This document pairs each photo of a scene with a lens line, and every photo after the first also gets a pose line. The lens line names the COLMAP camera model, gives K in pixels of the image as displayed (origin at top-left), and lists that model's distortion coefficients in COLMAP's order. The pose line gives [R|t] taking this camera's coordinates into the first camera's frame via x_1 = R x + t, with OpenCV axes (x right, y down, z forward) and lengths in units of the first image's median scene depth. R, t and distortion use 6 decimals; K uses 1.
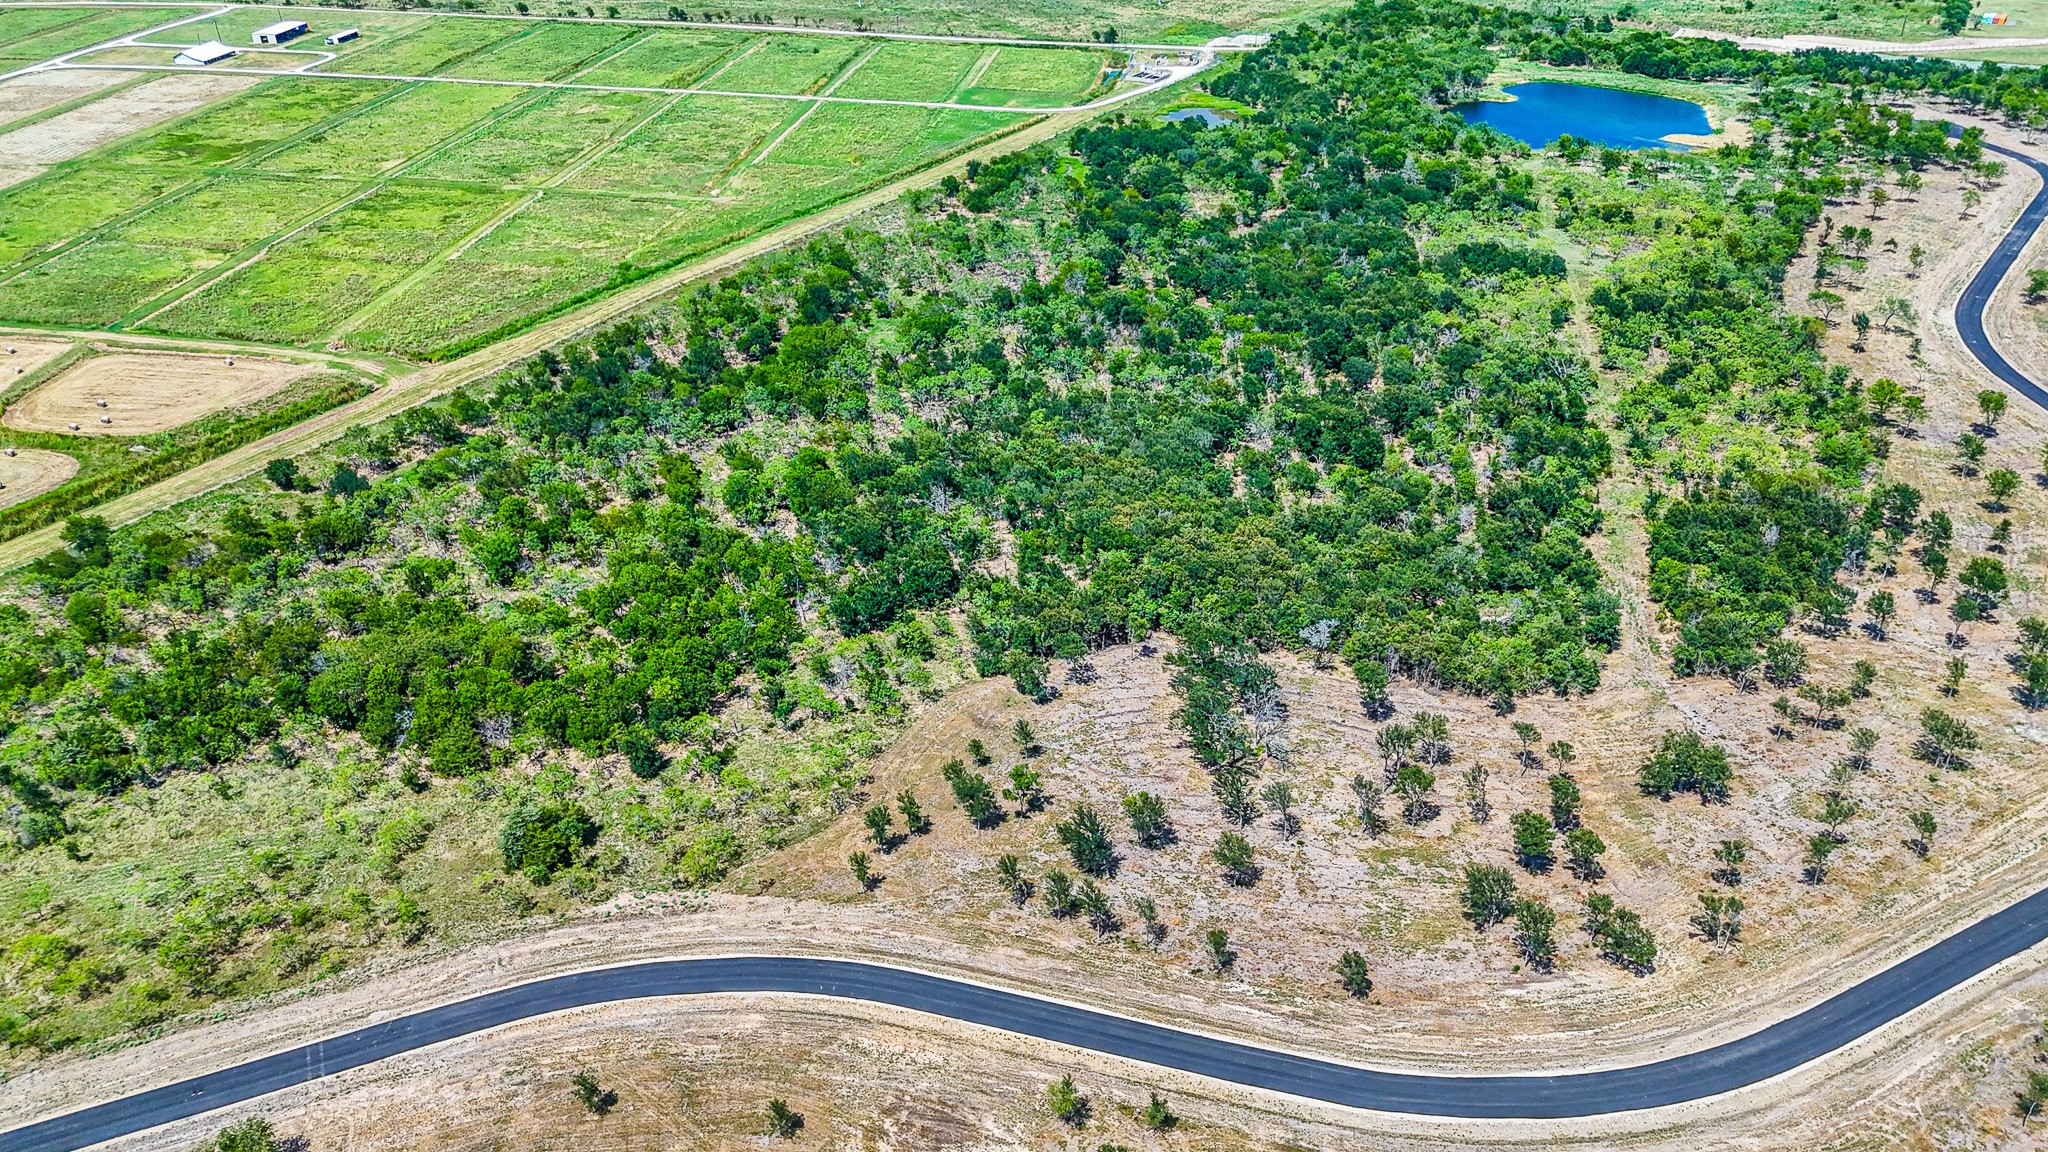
lens RADIAL K [[1498.8, 0, 1024.0], [0, 1498.8, 576.0], [0, 0, 1]] dist [0.057340, -0.056097]
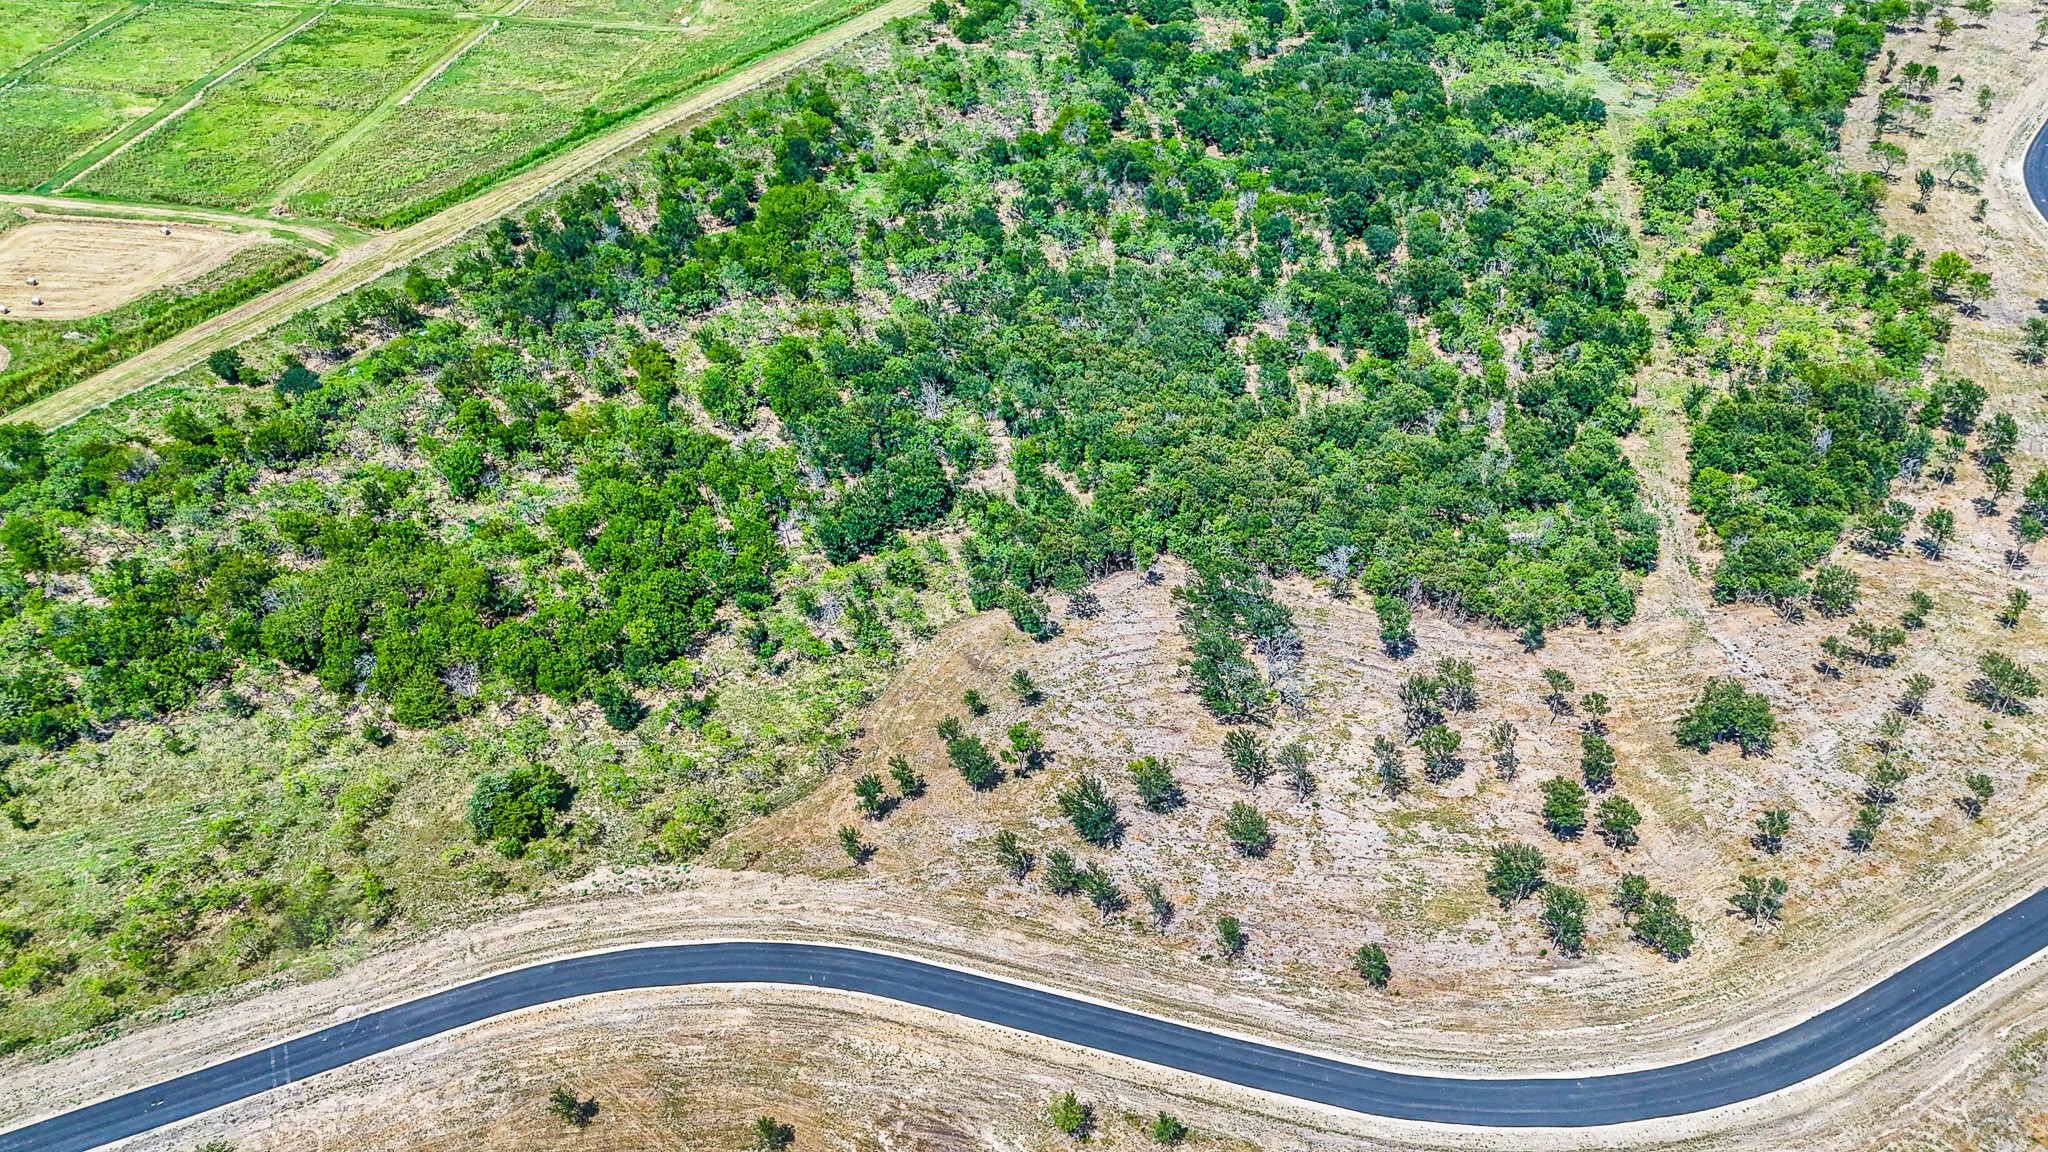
lens RADIAL K [[1505.6, 0, 1024.0], [0, 1505.6, 576.0], [0, 0, 1]] dist [0.055050, -0.048378]
pose [[0.999983, -0.005883, 0.000404, 0.000579], [0.005779, 0.991305, 0.131458, -0.074828], [-0.001173, -0.131453, 0.991322, 0.063898]]
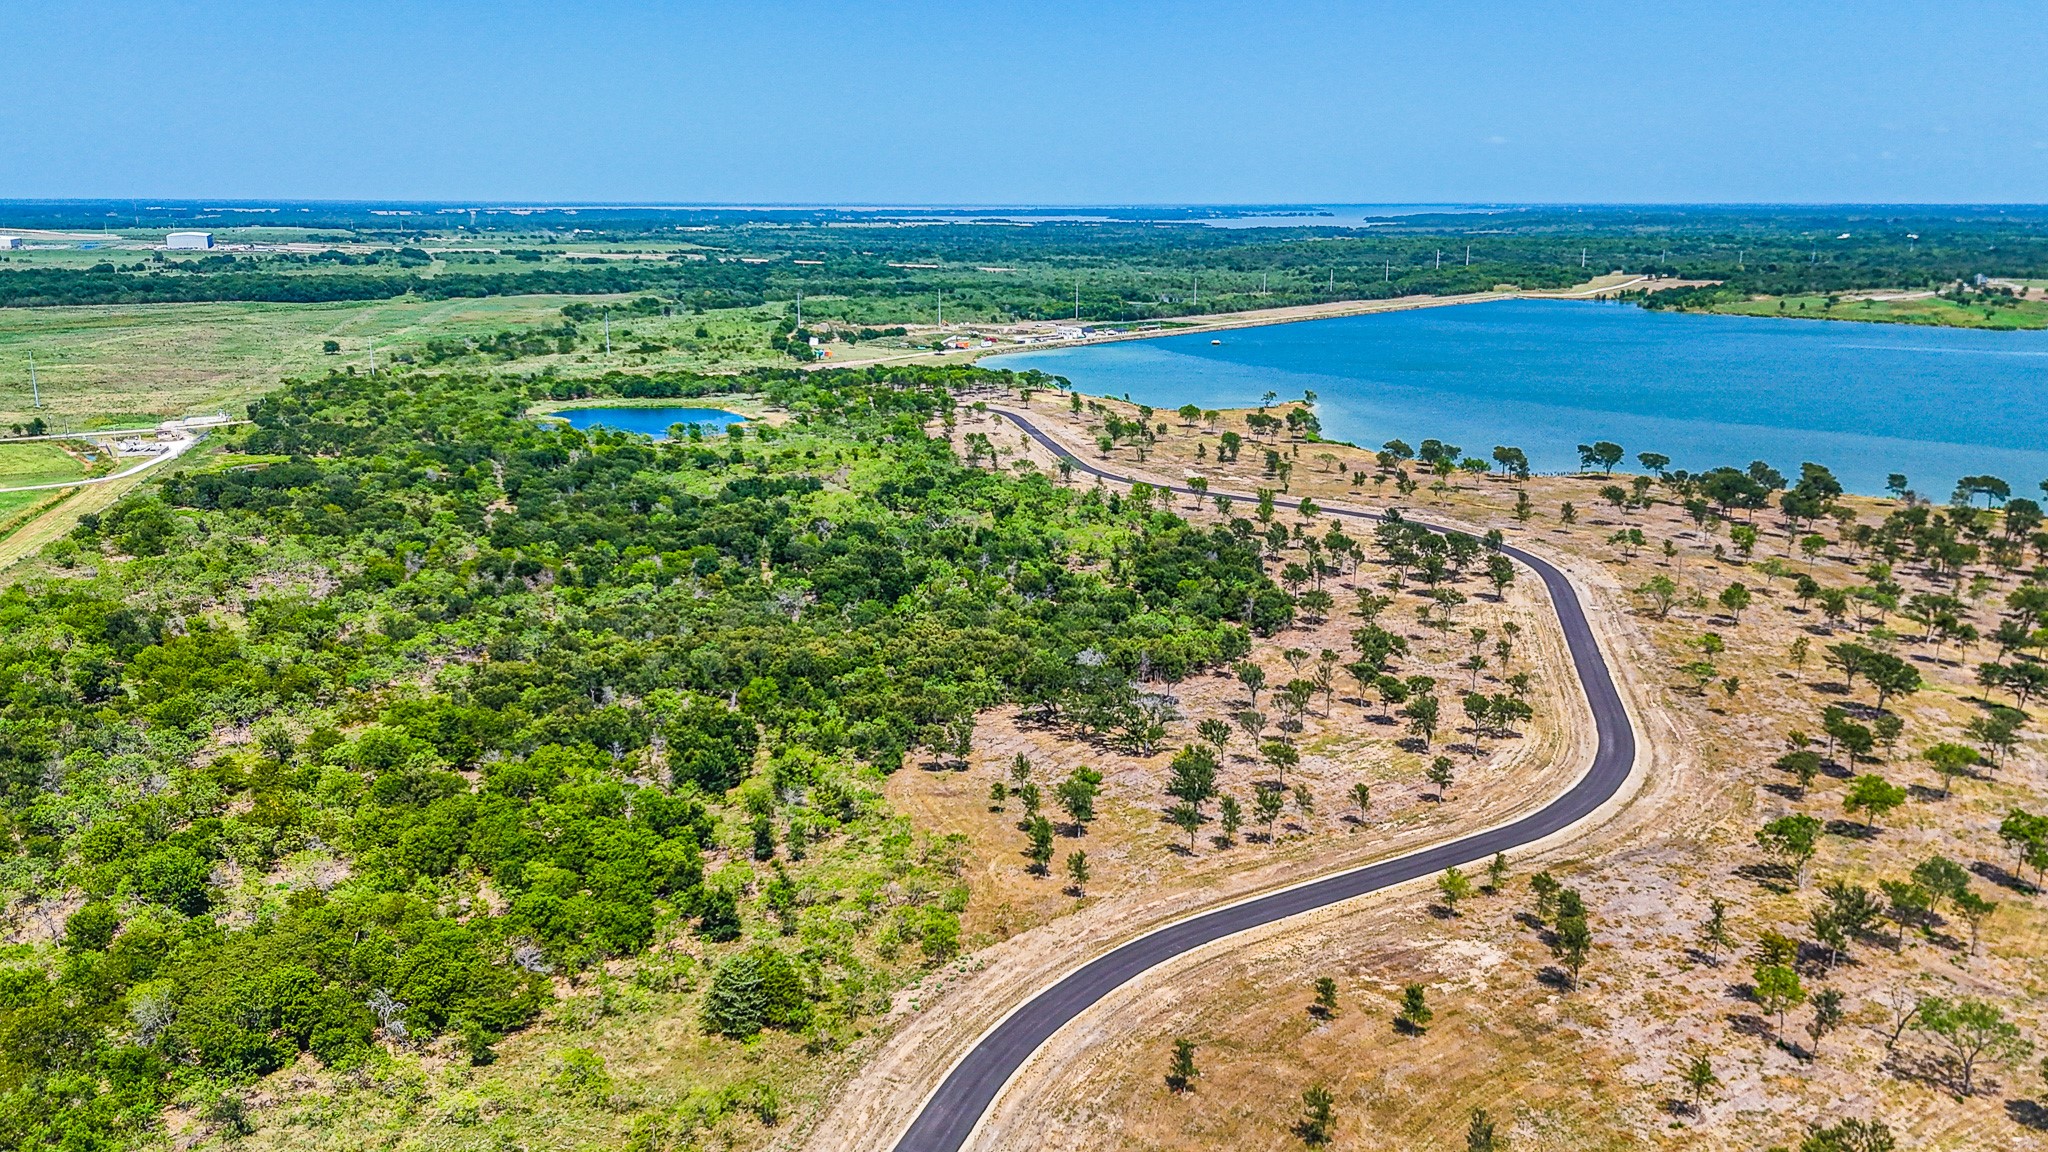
lens RADIAL K [[1527.1, 0, 1024.0], [0, 1527.1, 576.0], [0, 0, 1]] dist [0.056918, -0.056583]
pose [[0.660444, -0.164378, 0.732662, -0.640653], [0.370865, 0.919832, -0.127938, 0.103932], [-0.652895, 0.356215, 0.668460, 0.232136]]
